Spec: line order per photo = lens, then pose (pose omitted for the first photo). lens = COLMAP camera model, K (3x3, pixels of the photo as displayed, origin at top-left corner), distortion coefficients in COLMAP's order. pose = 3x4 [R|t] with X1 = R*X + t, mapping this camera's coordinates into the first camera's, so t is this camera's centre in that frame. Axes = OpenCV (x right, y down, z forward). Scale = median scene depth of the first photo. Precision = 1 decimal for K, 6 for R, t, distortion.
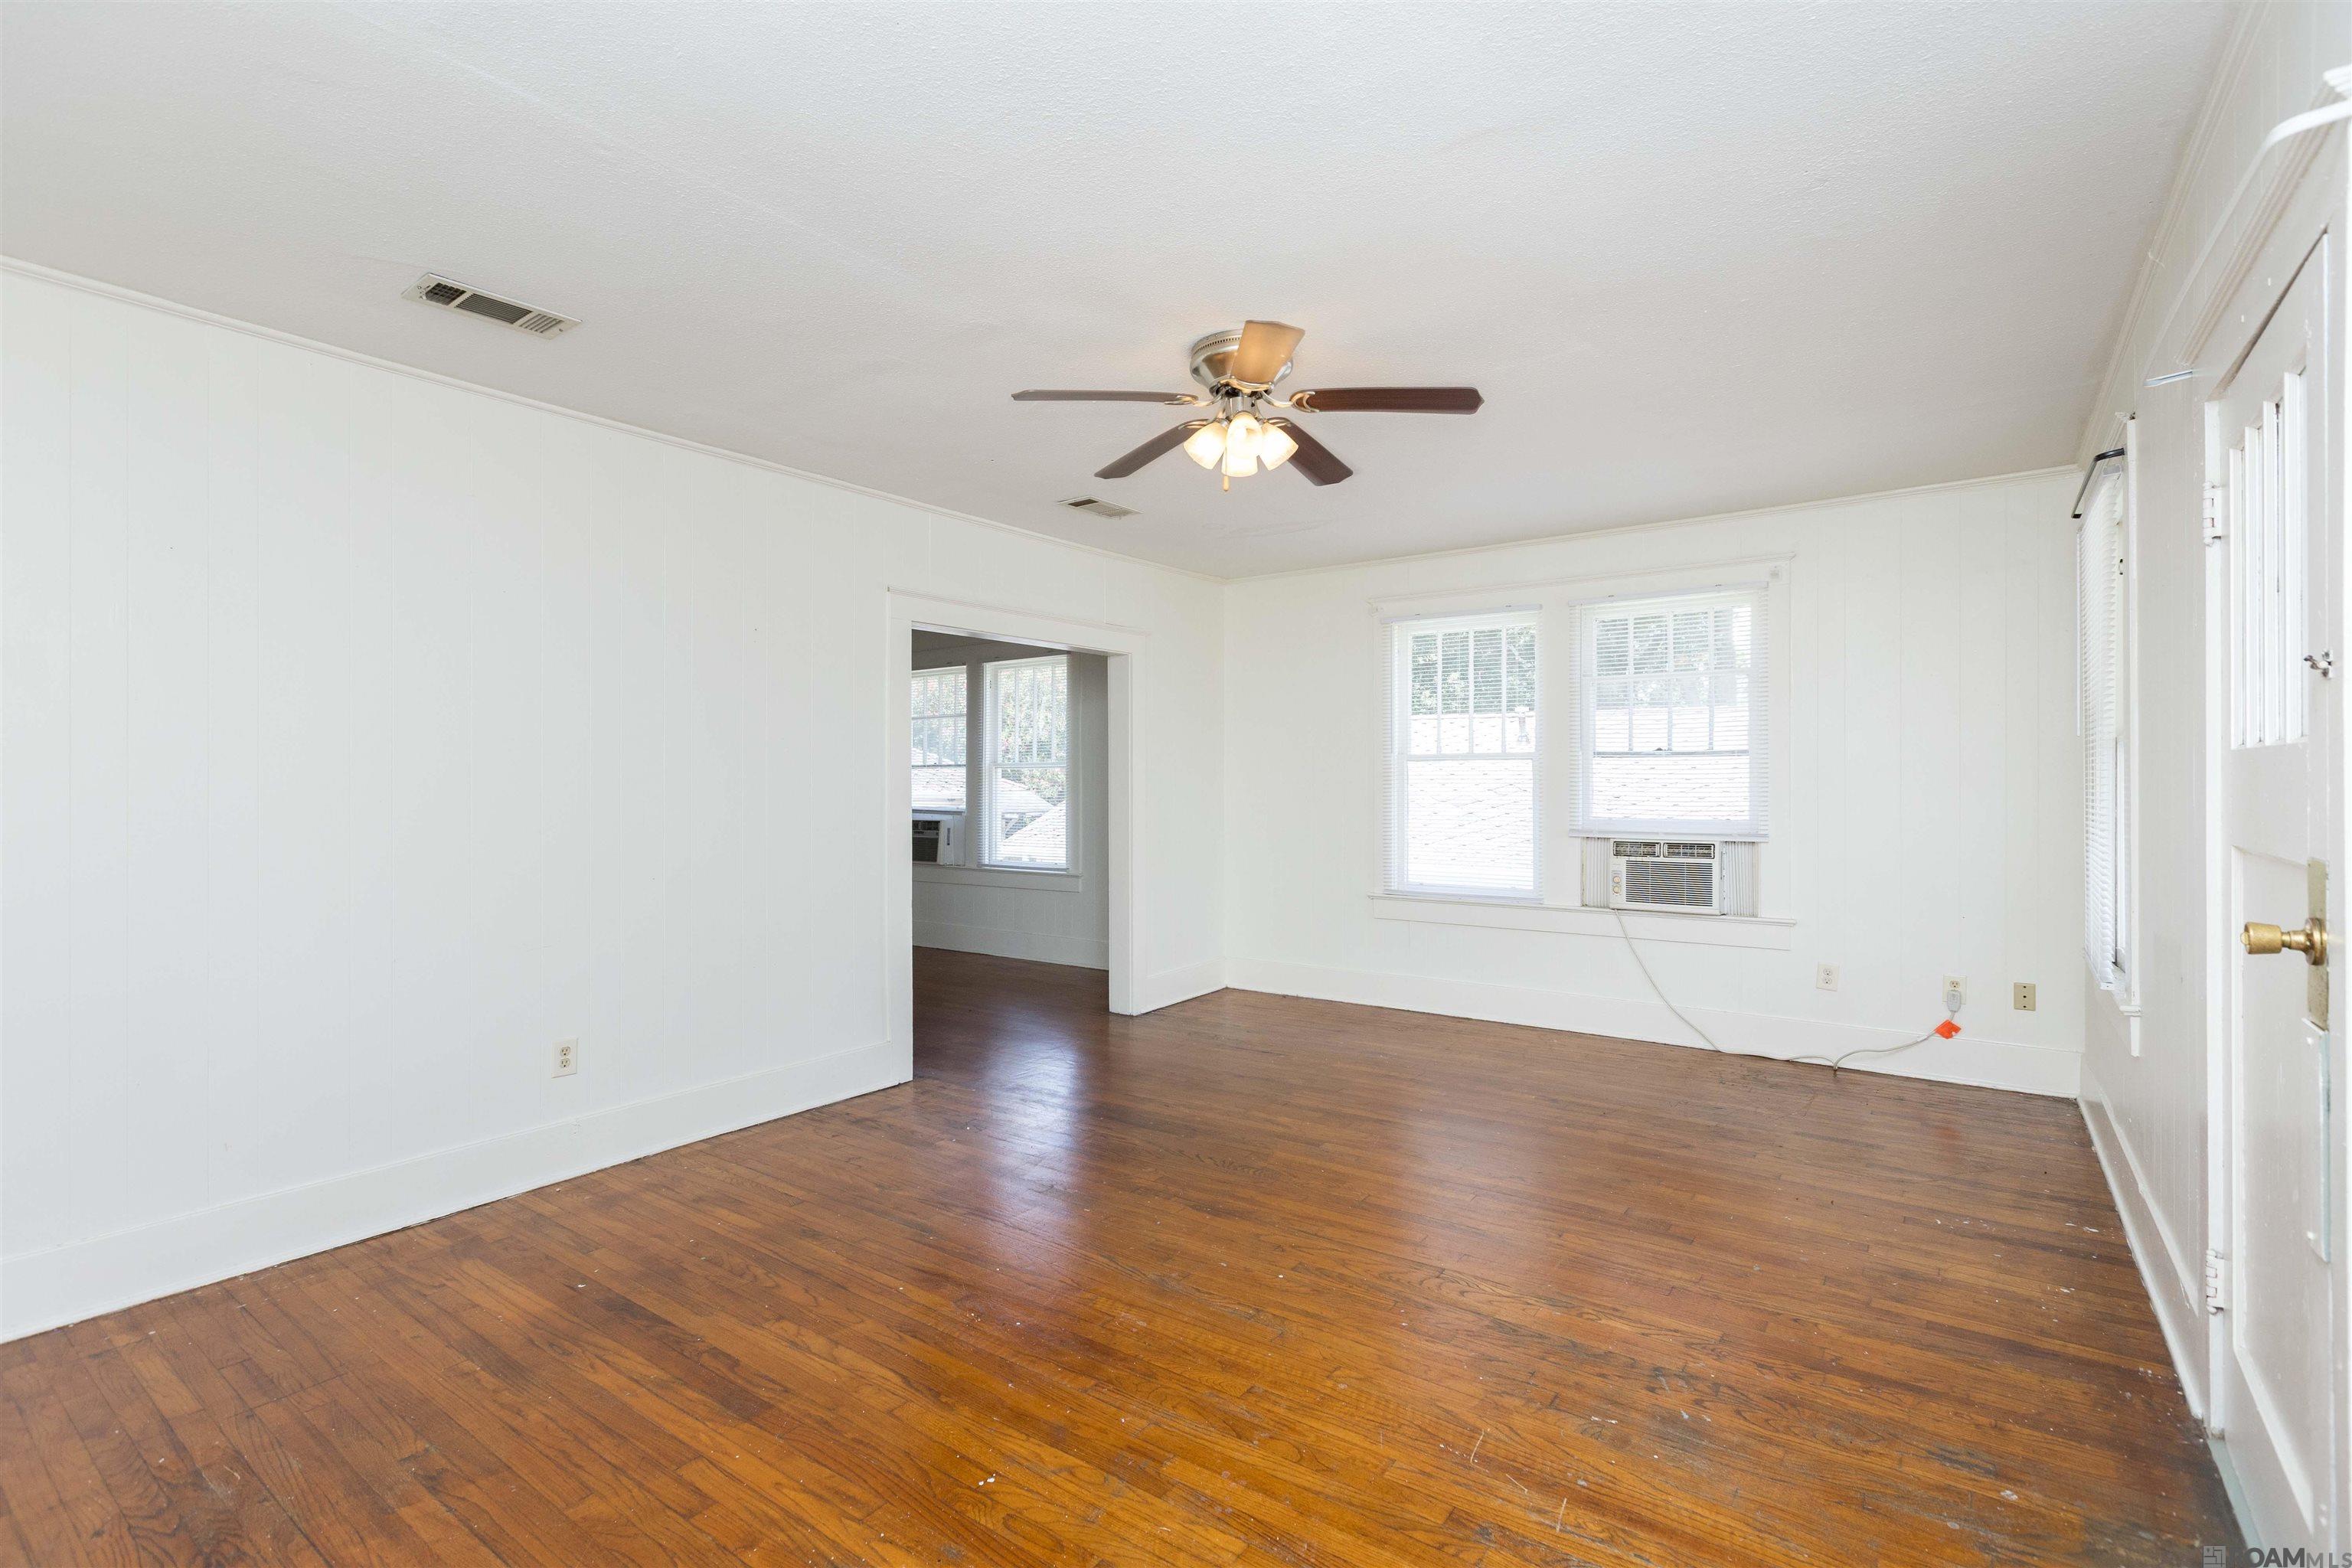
lens RADIAL K [[1115.2, 0, 1173.7], [0, 1115.2, 779.2], [0, 0, 1]] dist [-0.002467, -0.000591]
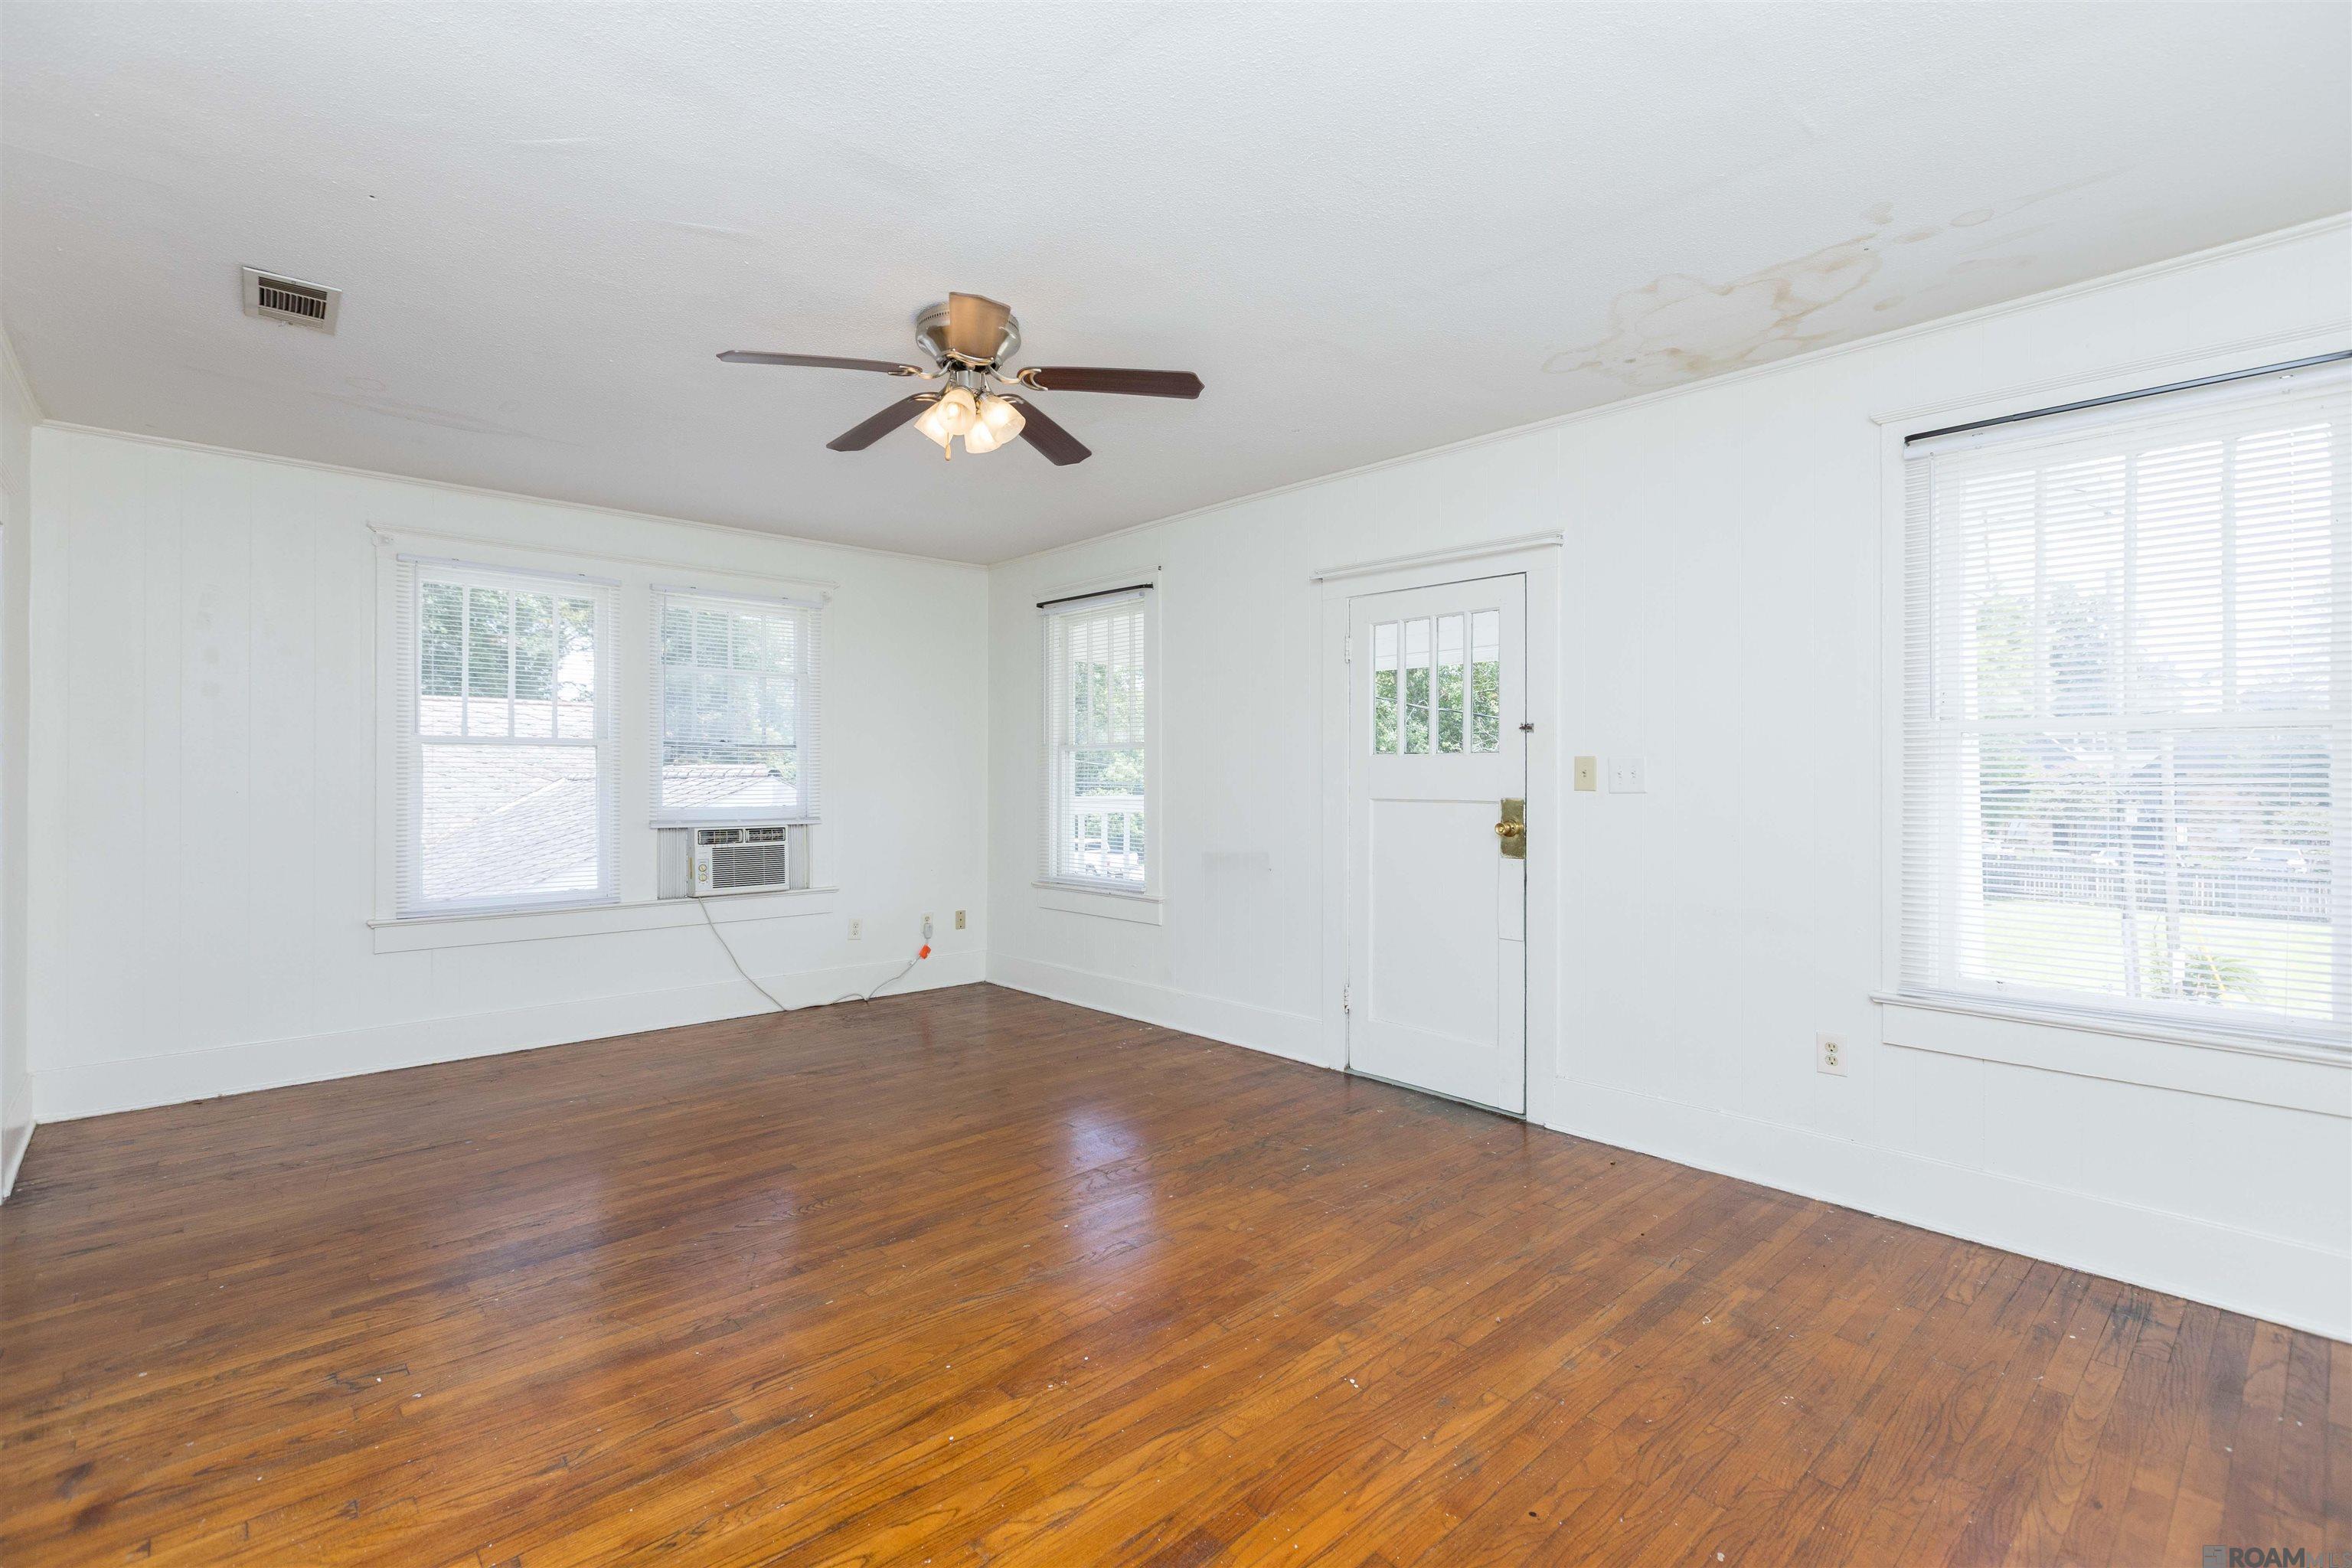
lens RADIAL K [[1115.2, 0, 1173.7], [0, 1115.2, 779.2], [0, 0, 1]] dist [-0.002467, -0.000591]
pose [[0.155505, 0.000186, 0.987835, -0.664524], [-0.002824, 0.999996, 0.000256, 0.009273], [-0.987831, -0.002829, 0.155505, 0.509752]]
